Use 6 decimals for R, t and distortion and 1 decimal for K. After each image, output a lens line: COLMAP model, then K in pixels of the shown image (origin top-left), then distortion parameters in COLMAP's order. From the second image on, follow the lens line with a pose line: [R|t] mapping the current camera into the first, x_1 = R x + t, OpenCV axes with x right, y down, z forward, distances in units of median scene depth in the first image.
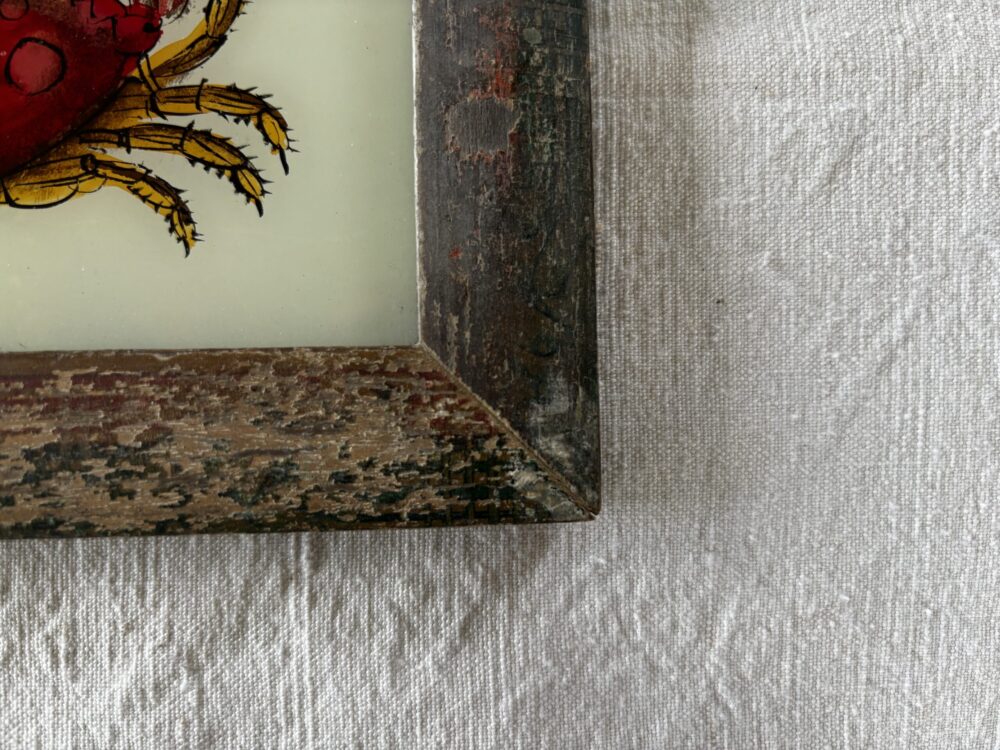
lens RADIAL K [[808.6, 0, 503.7], [0, 808.6, 373.0], [0, 0, 1]] dist [-0.055098, 0.033195]
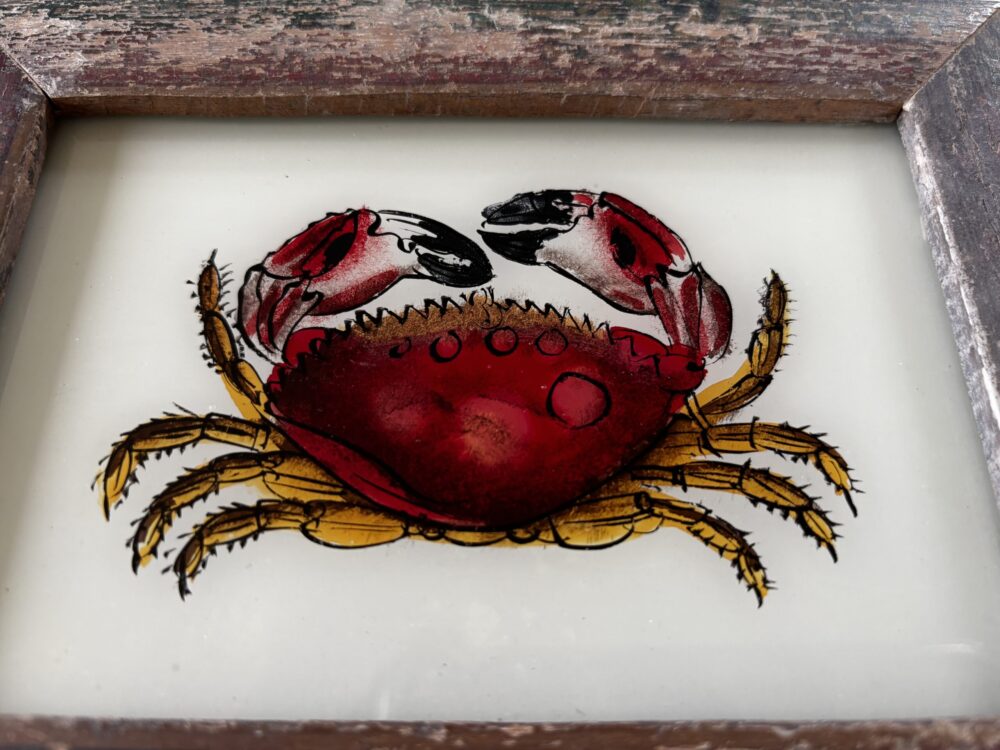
lens RADIAL K [[808.6, 0, 503.7], [0, 808.6, 373.0], [0, 0, 1]] dist [-0.055098, 0.033195]
pose [[0.999287, 0.005977, -0.037290, -0.644088], [-0.020282, 0.917864, -0.396376, -0.026810], [0.031858, 0.396850, 0.917331, 0.080354]]
